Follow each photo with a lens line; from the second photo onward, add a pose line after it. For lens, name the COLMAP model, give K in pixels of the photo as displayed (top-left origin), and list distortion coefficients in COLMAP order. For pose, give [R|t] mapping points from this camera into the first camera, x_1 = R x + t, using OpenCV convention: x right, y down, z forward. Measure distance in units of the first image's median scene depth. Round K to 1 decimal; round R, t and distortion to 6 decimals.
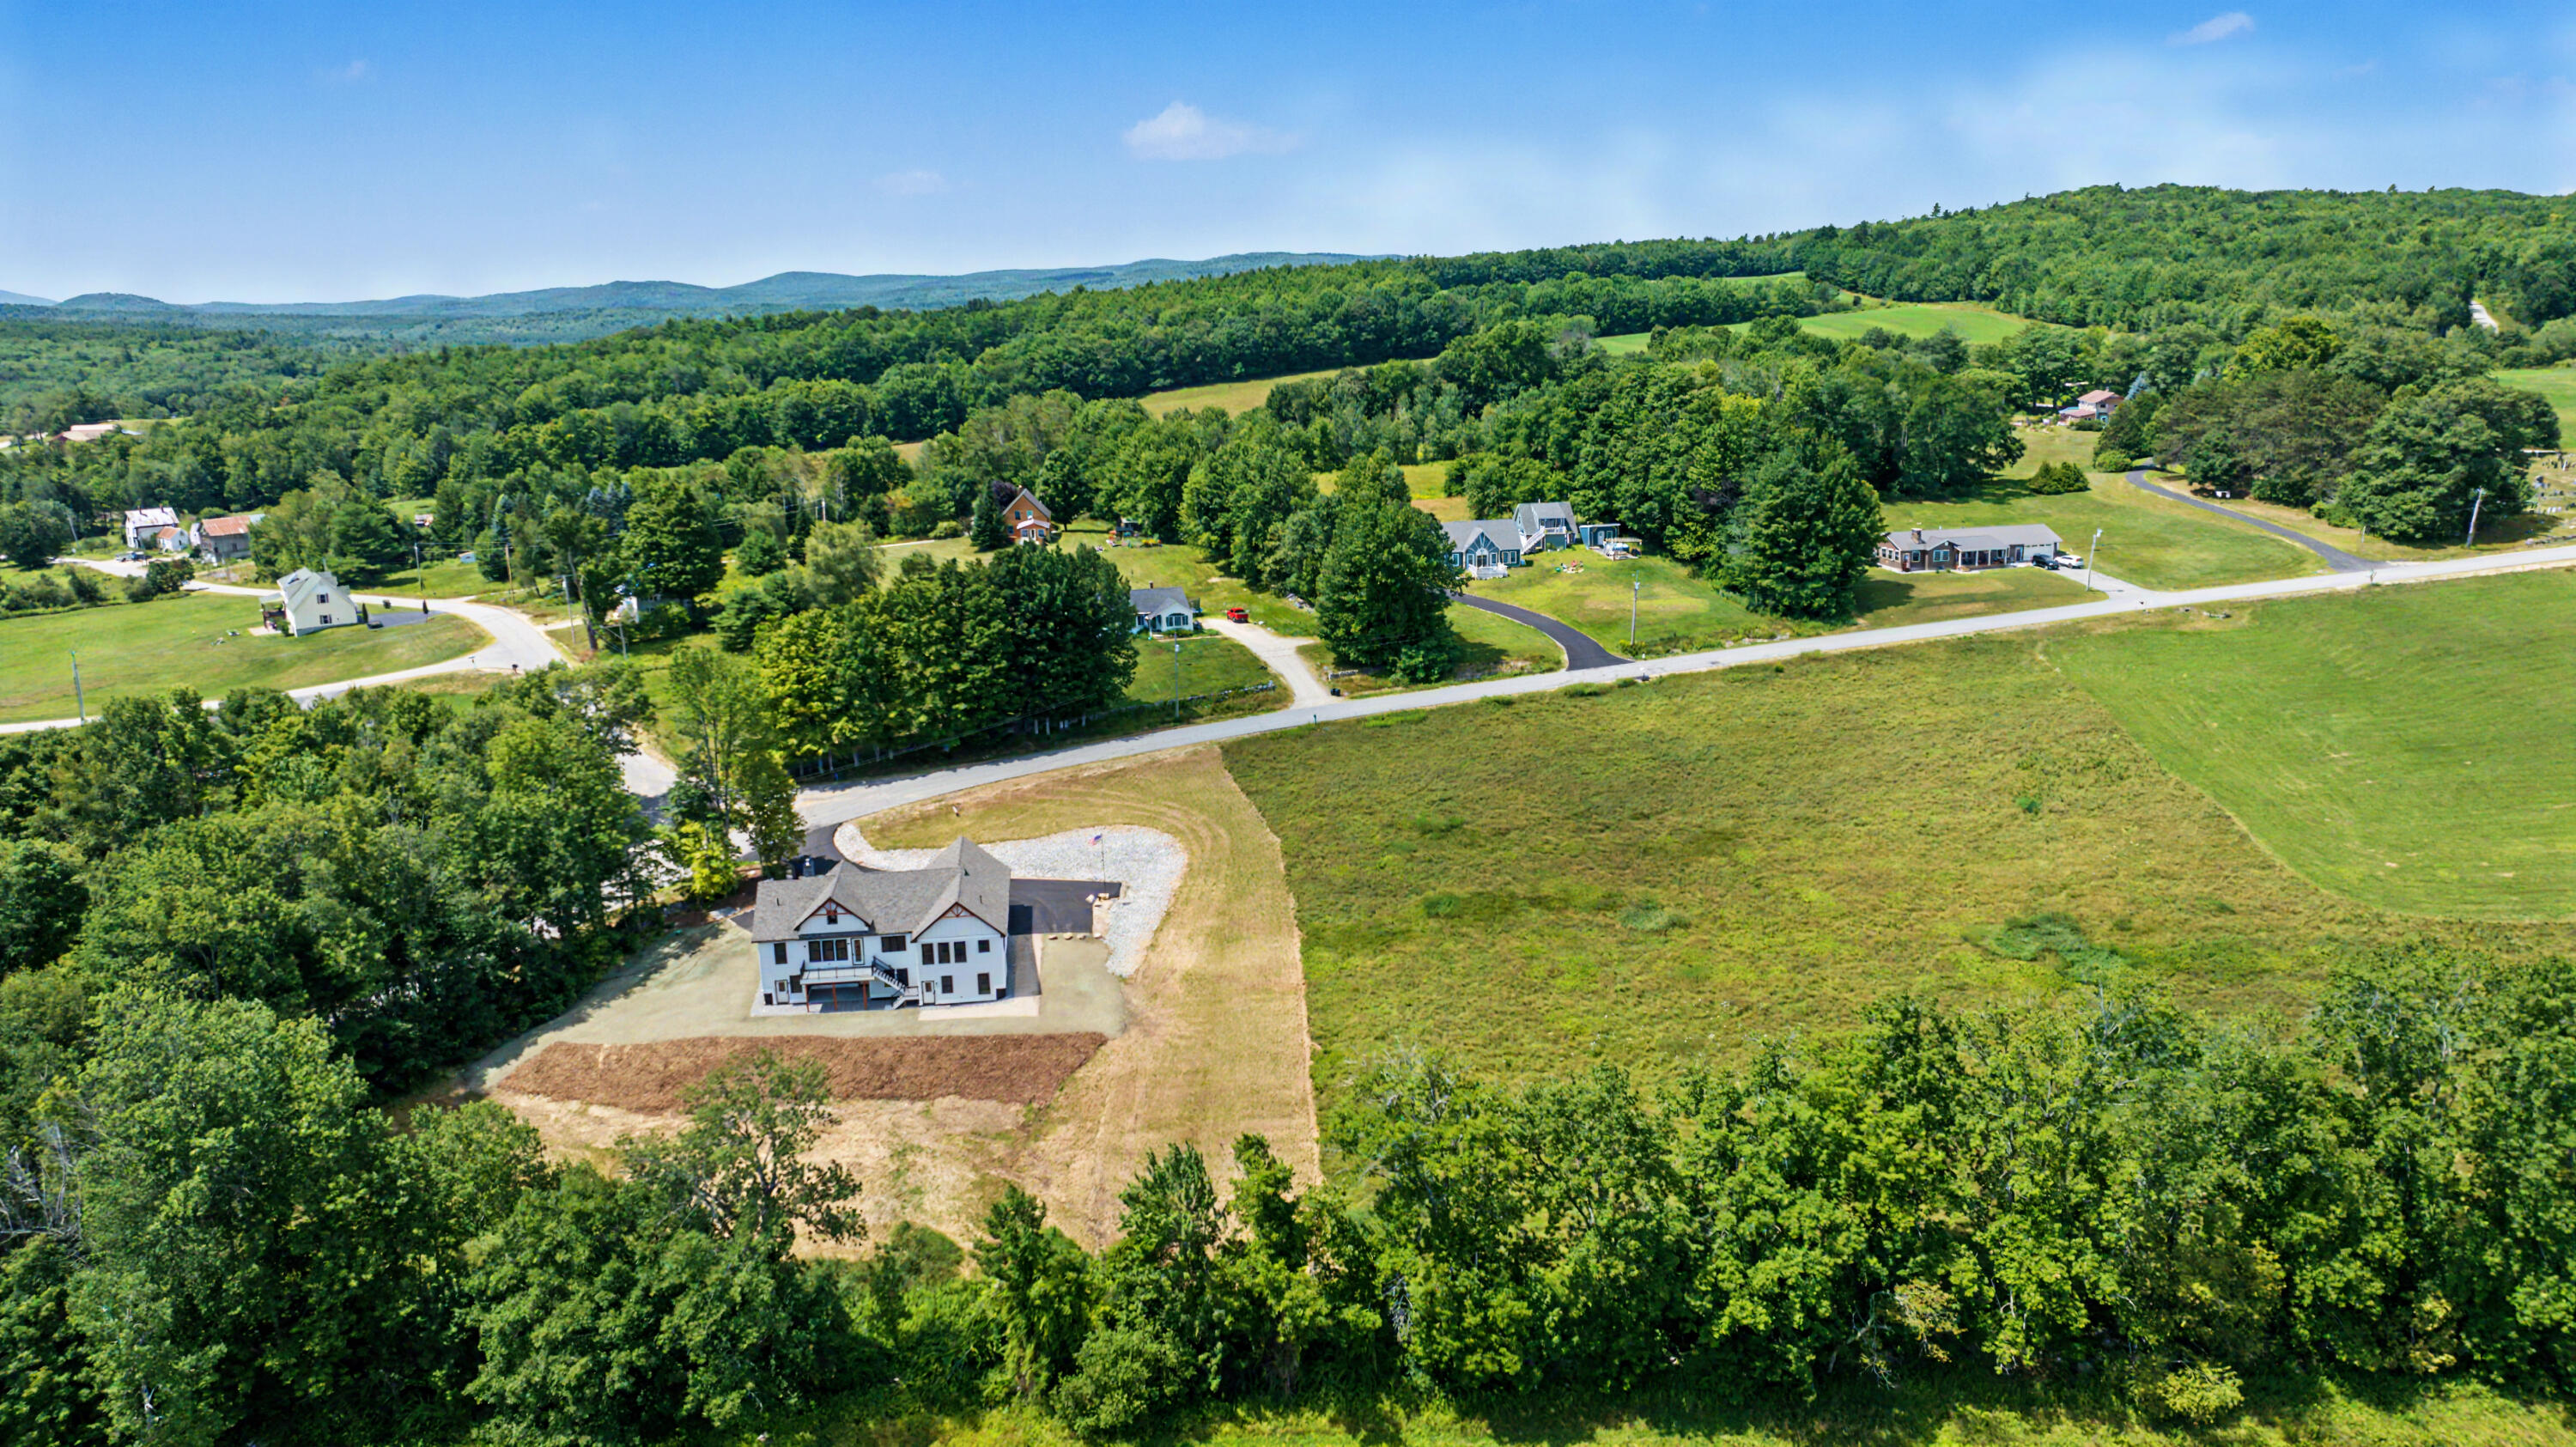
lens RADIAL K [[1813.8, 0, 1296.9], [0, 1813.8, 723.4], [0, 0, 1]] dist [-0.008735, -0.025263]
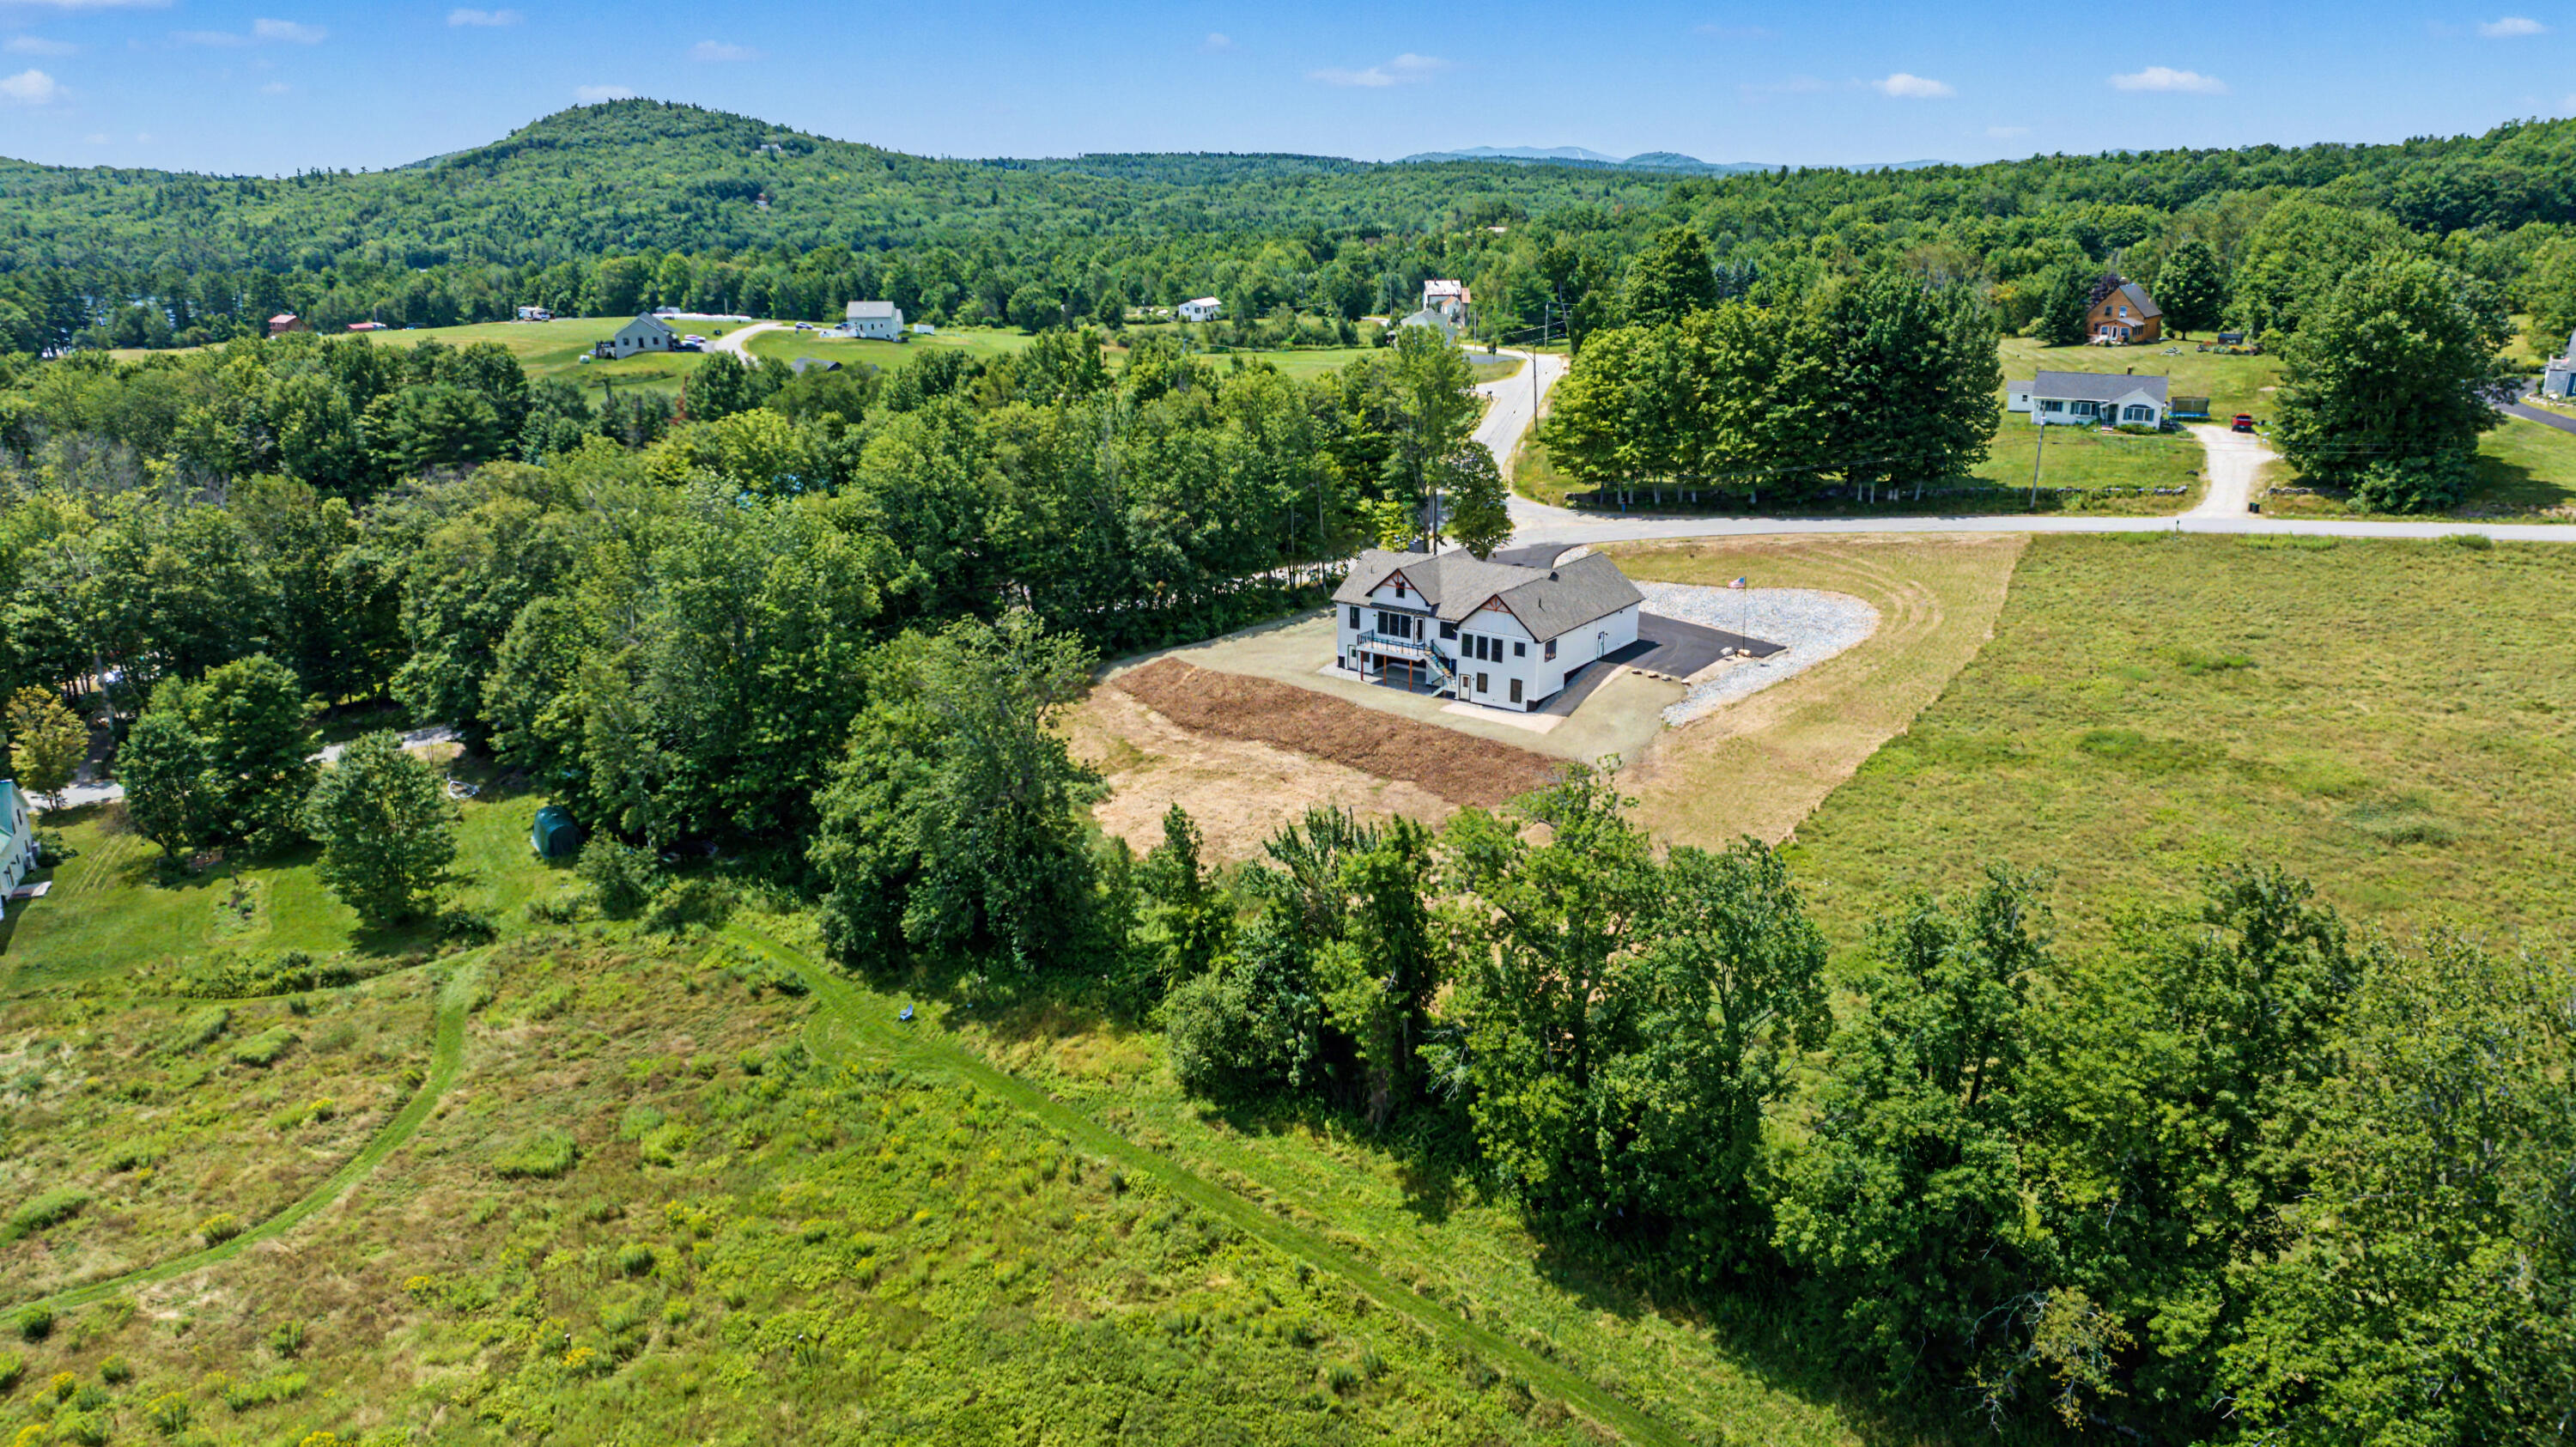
lens RADIAL K [[1813.8, 0, 1296.9], [0, 1813.8, 723.4], [0, 0, 1]] dist [-0.008735, -0.025263]
pose [[0.719798, 0.218150, -0.659015, 0.276501], [-0.172782, 0.975763, 0.134284, 0.042923], [0.672337, 0.017209, 0.740045, 0.189777]]
